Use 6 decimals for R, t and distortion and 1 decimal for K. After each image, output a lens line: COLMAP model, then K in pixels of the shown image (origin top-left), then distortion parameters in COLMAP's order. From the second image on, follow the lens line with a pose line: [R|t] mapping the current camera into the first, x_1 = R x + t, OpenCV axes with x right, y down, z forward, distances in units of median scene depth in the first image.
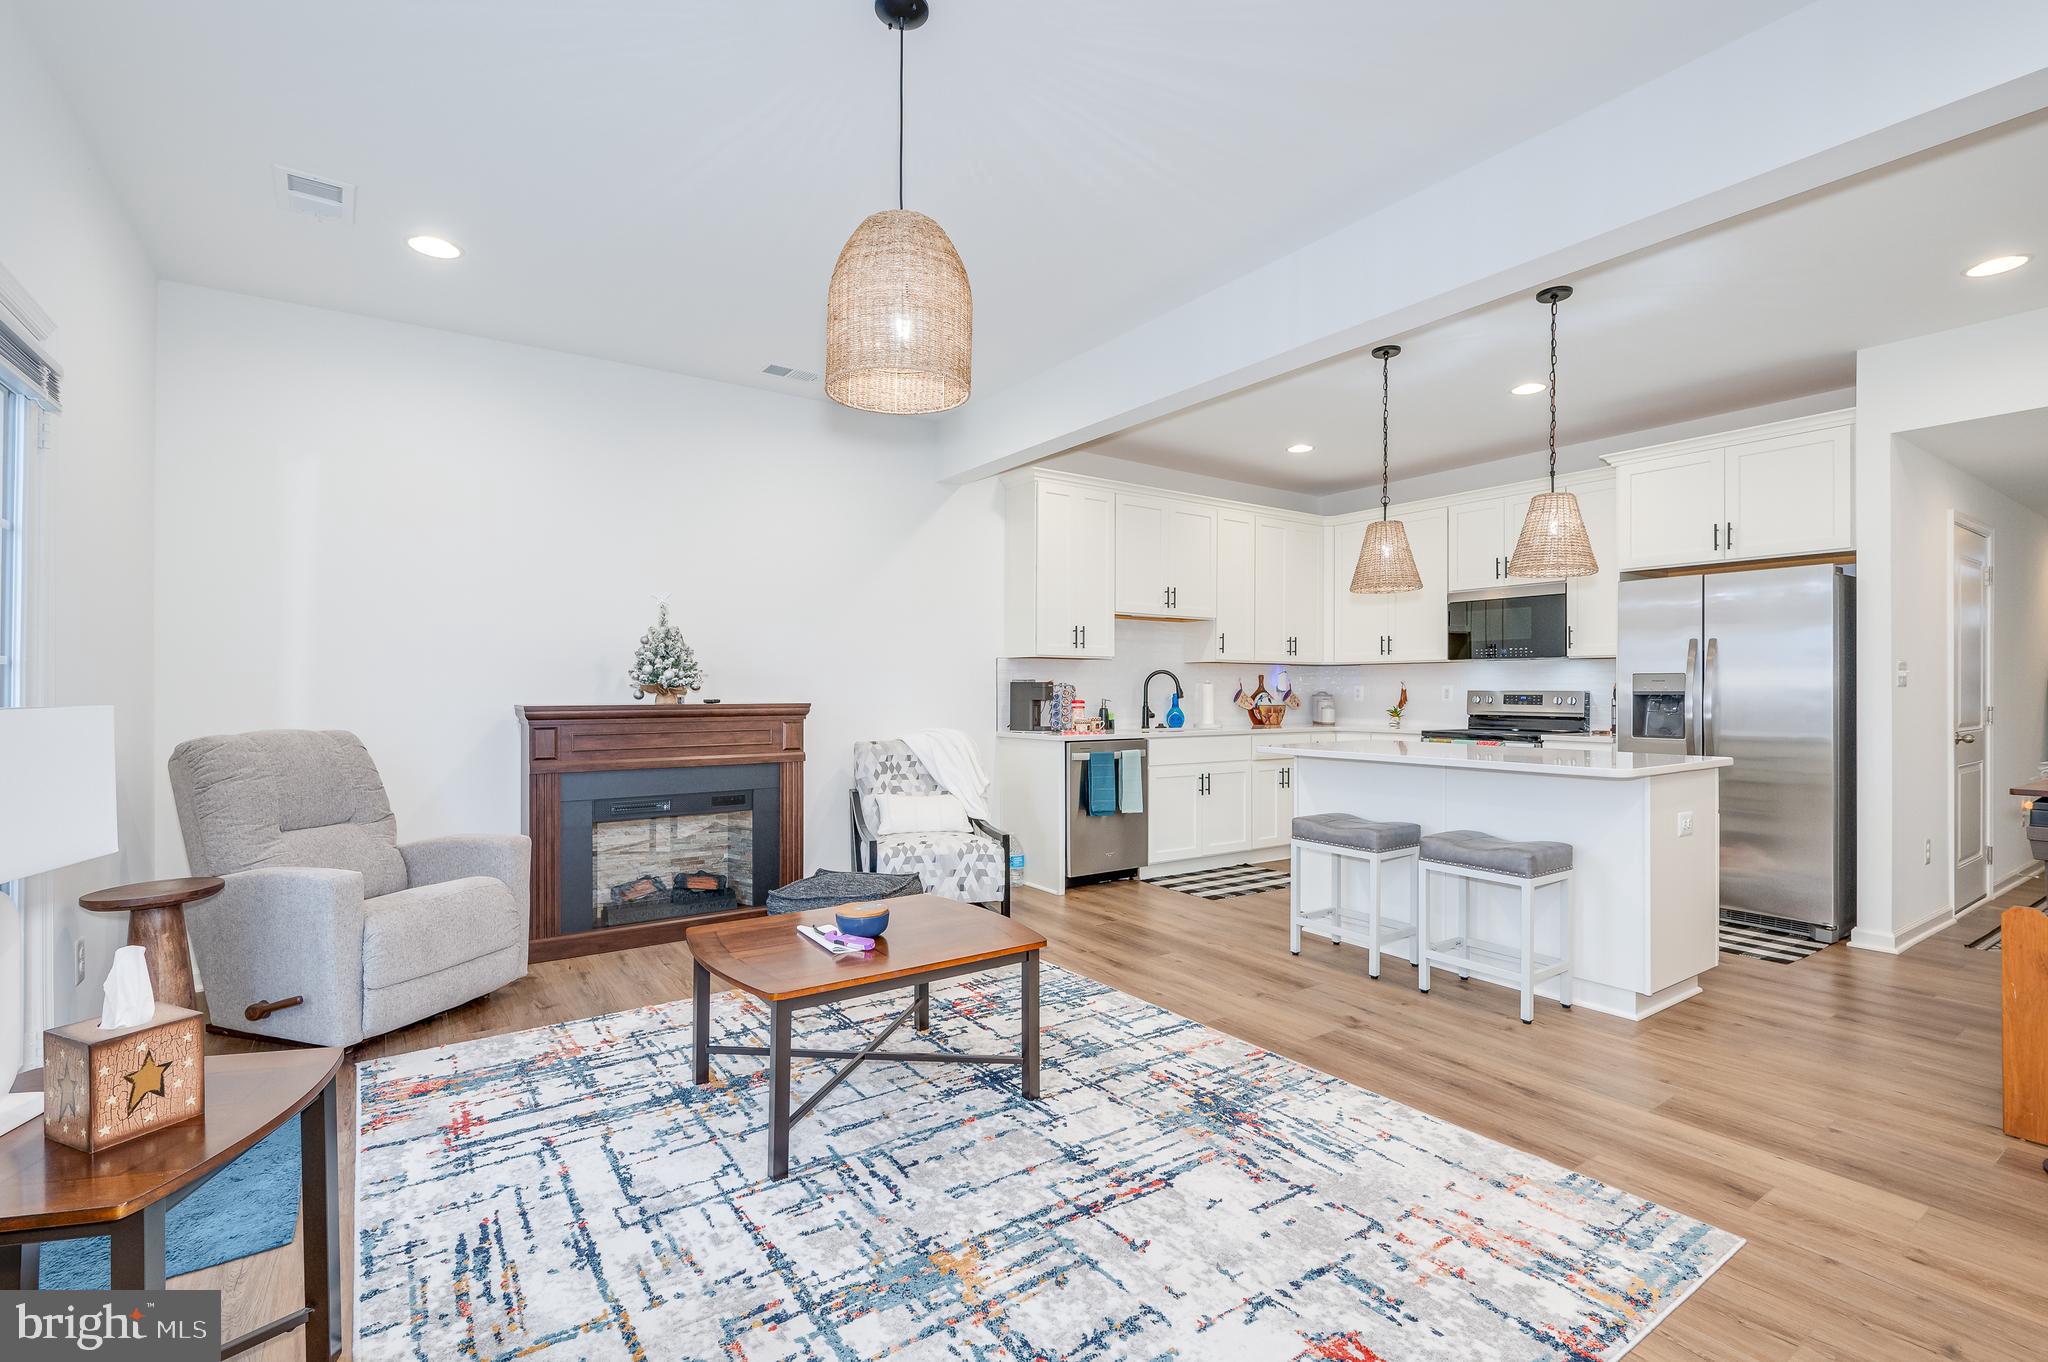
lens RADIAL K [[913.6, 0, 1029.4], [0, 913.6, 689.6], [0, 0, 1]] dist [-0.001447, 0.000451]
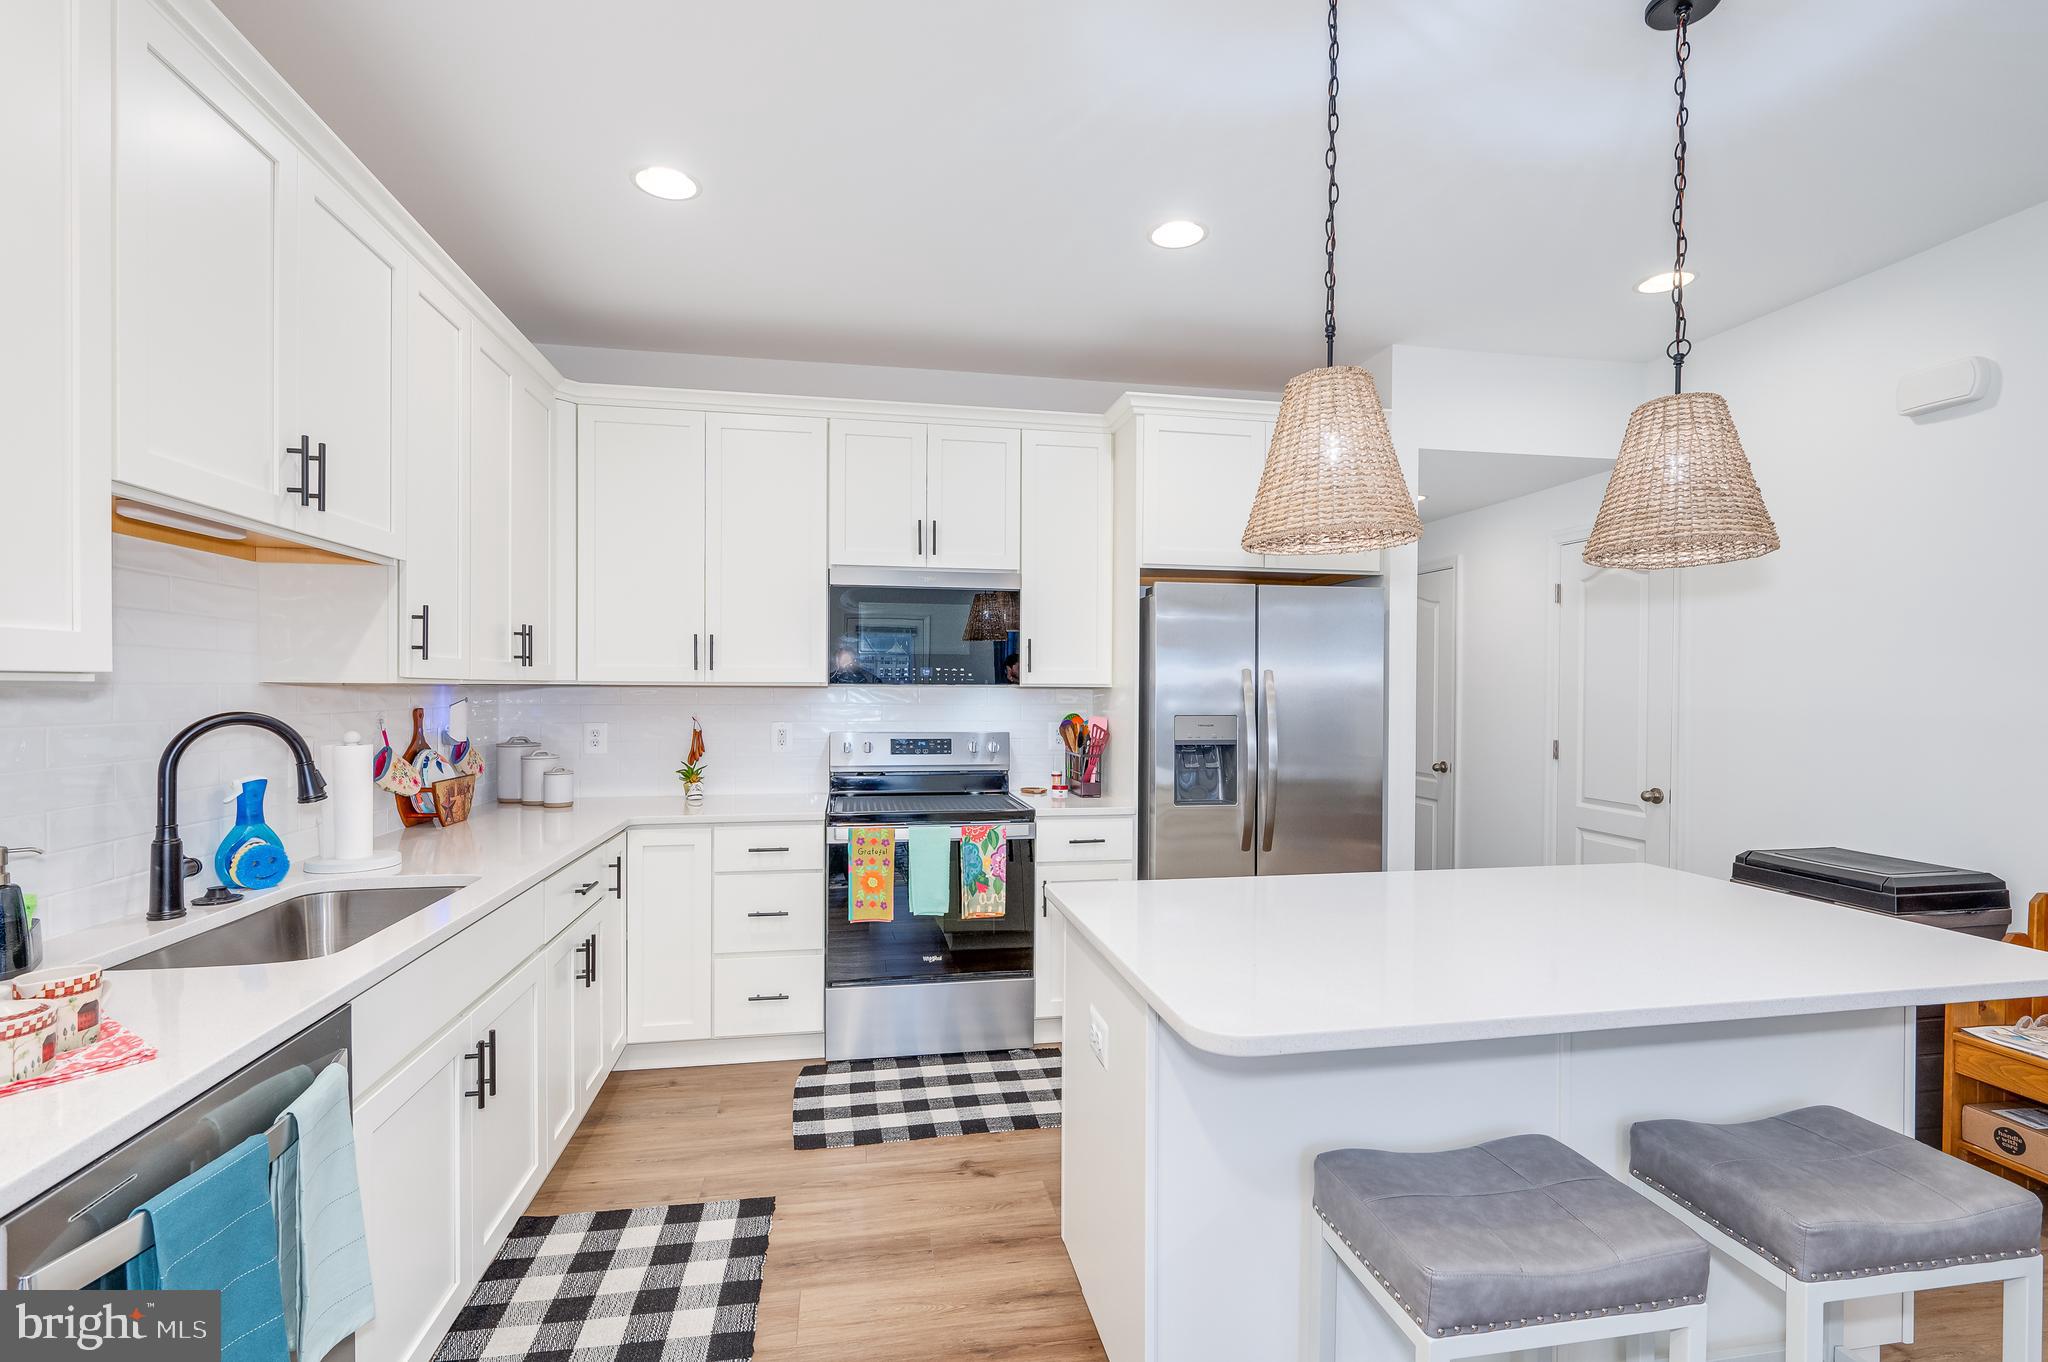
lens RADIAL K [[923.5, 0, 1040.0], [0, 923.5, 695.6], [0, 0, 1]] dist [-0.004412, 0.000364]
pose [[0.402209, -0.008083, 0.915512, -0.038066], [-0.004031, 0.999936, 0.010599, -0.045881], [-0.915539, -0.007953, 0.402150, 0.941014]]
